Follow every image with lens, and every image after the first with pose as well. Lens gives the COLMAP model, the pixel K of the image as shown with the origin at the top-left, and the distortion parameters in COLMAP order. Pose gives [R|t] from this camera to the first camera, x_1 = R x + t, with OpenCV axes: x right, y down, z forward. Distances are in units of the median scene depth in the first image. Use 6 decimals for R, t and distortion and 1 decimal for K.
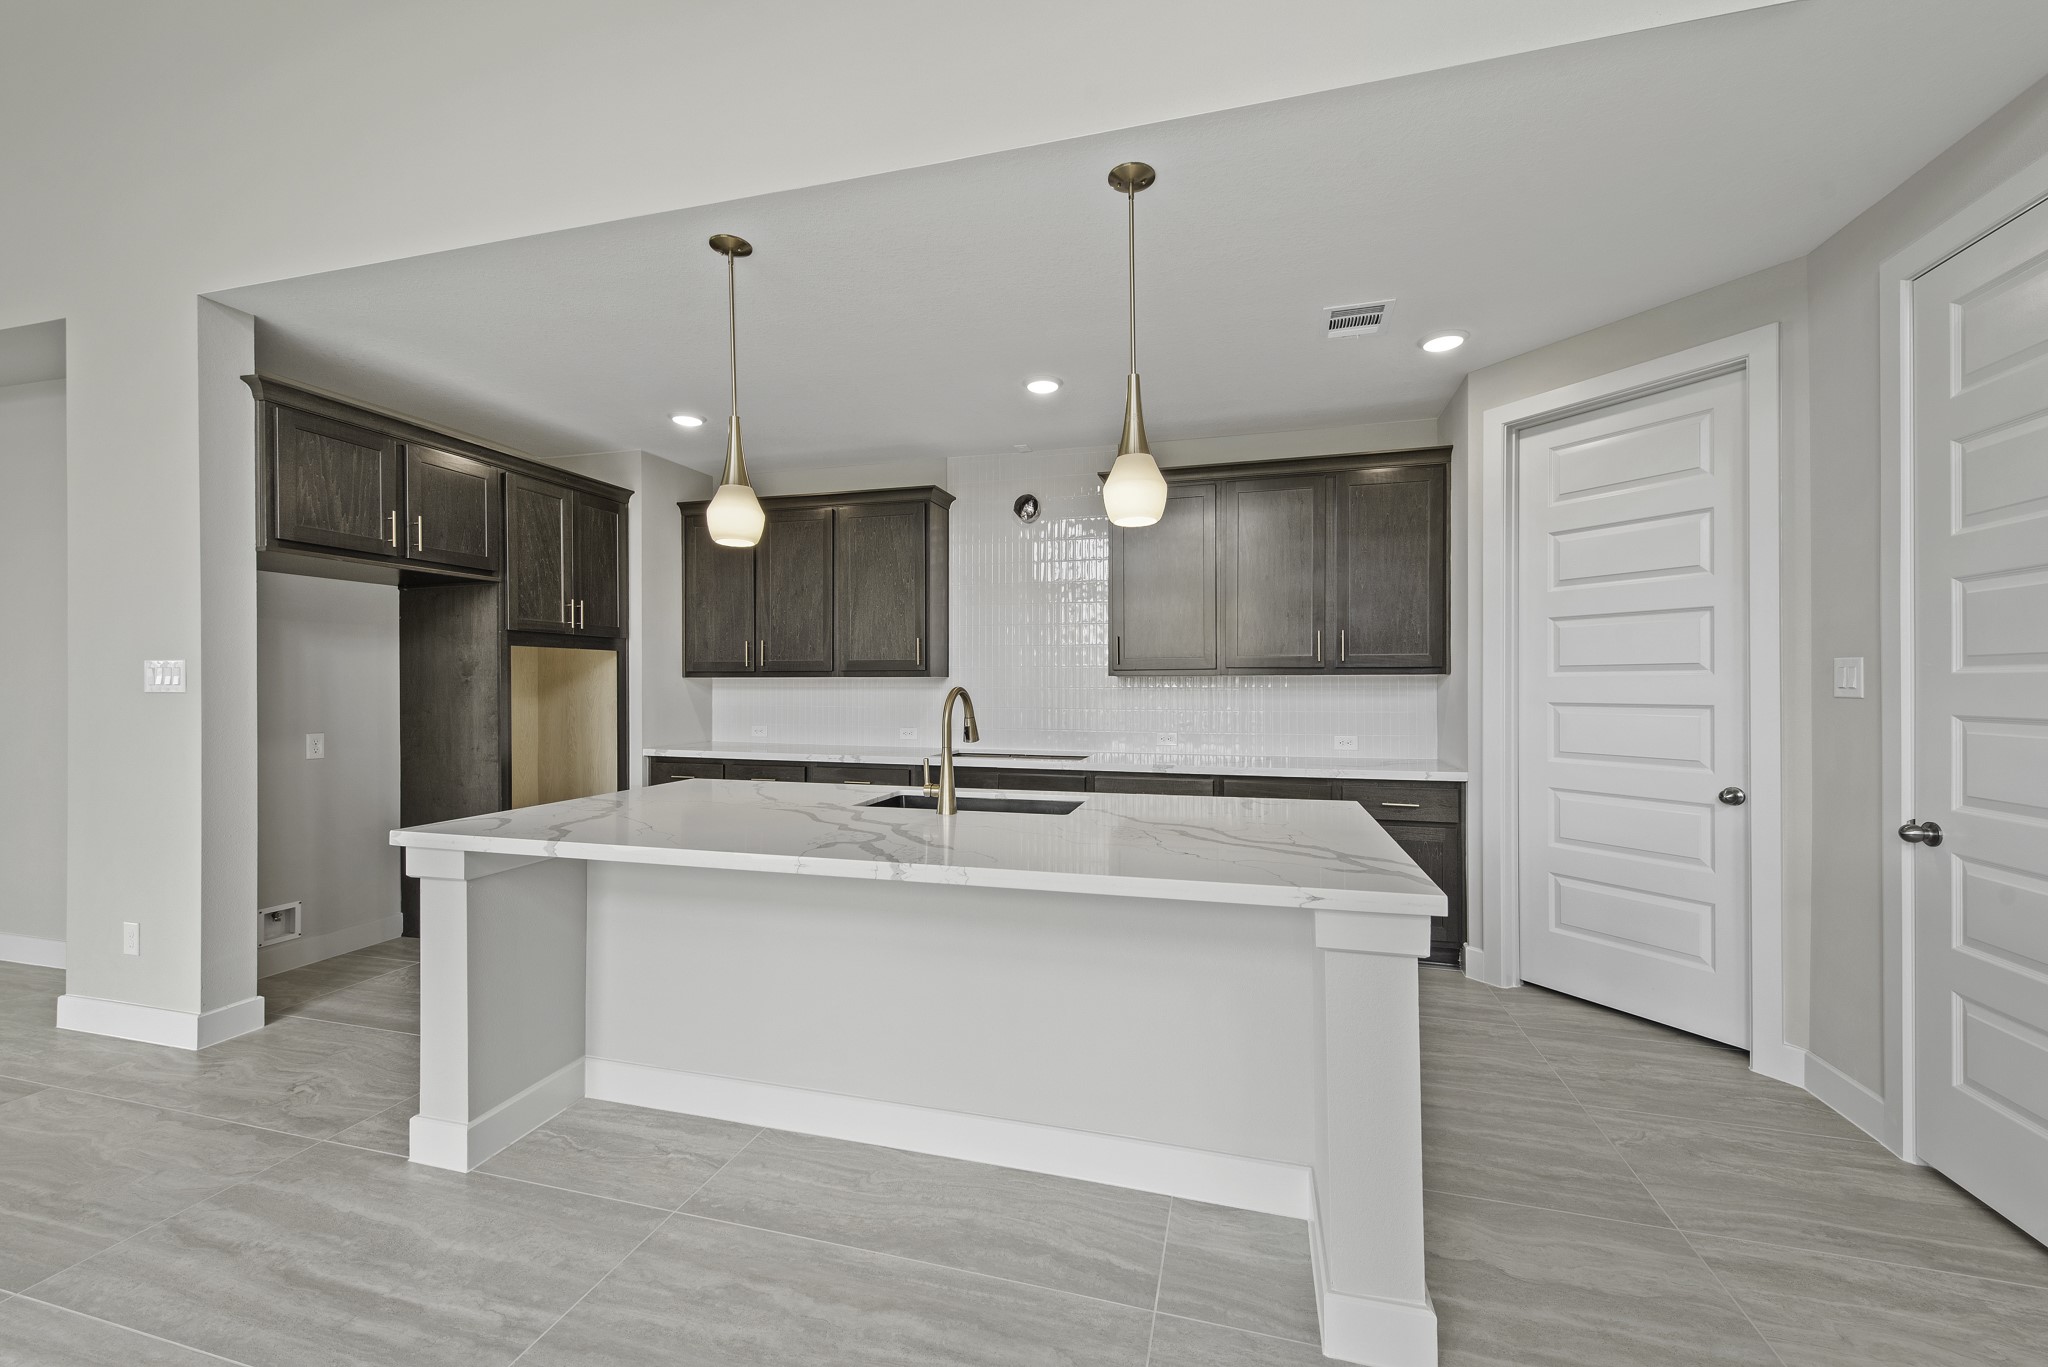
lens RADIAL K [[801.2, 0, 1024.0], [0, 801.2, 683.5], [0, 0, 1]] dist [0.002044, -0.000126]
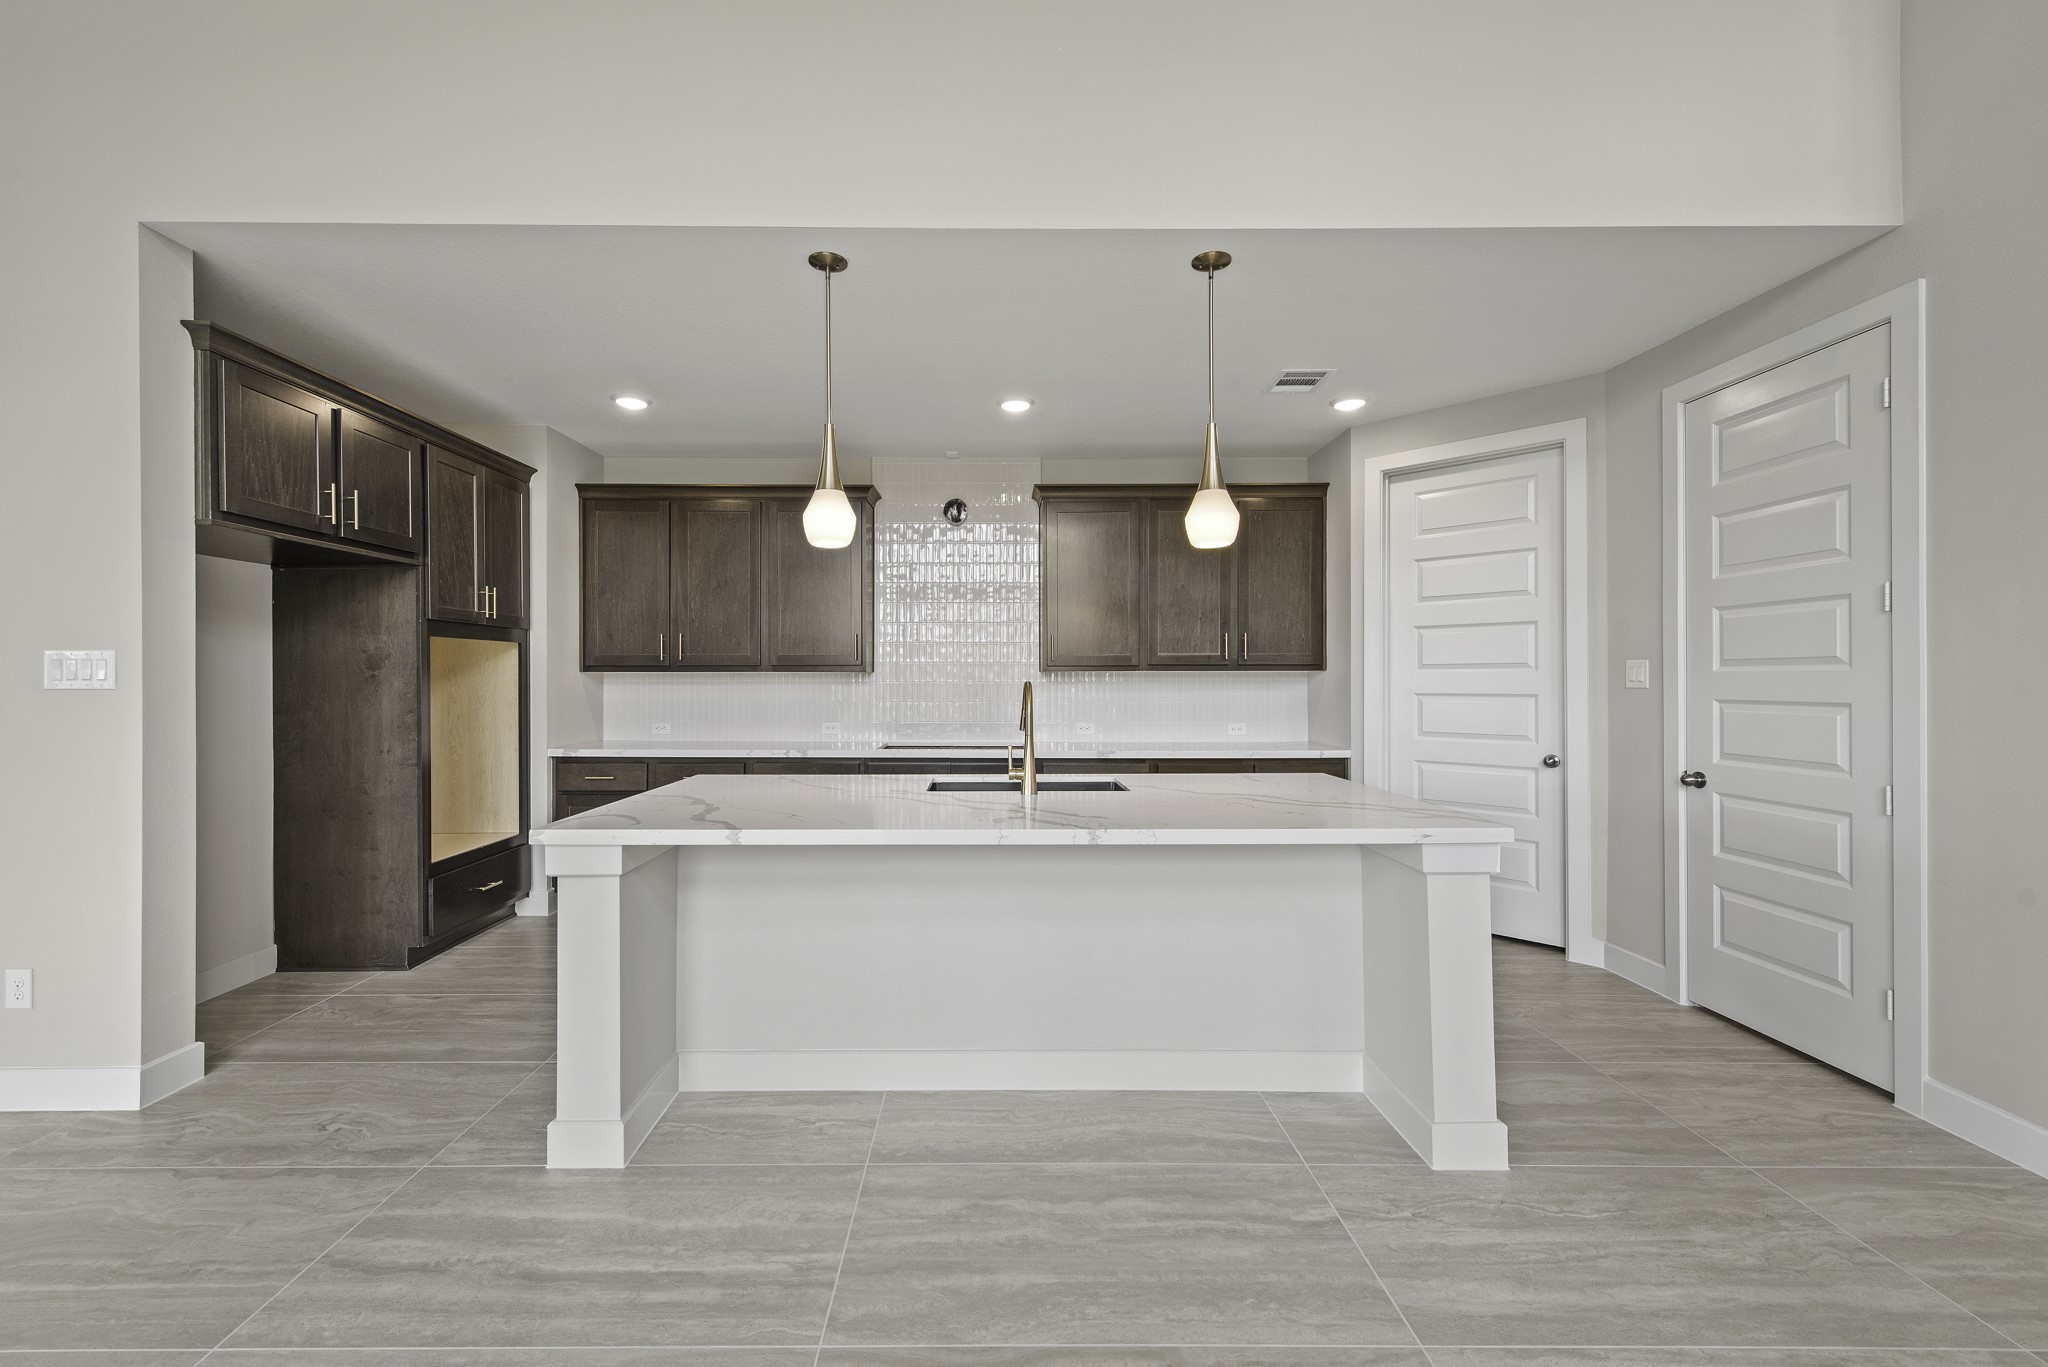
lens RADIAL K [[816.3, 0, 994.1], [0, 816.3, 675.6], [0, 0, 1]] dist [0.003577, -0.000209]
pose [[0.963696, 0.000662, 0.267001, -0.410288], [0.000159, 0.999995, -0.003052, -0.000193], [-0.267002, 0.002983, 0.963691, -0.083728]]
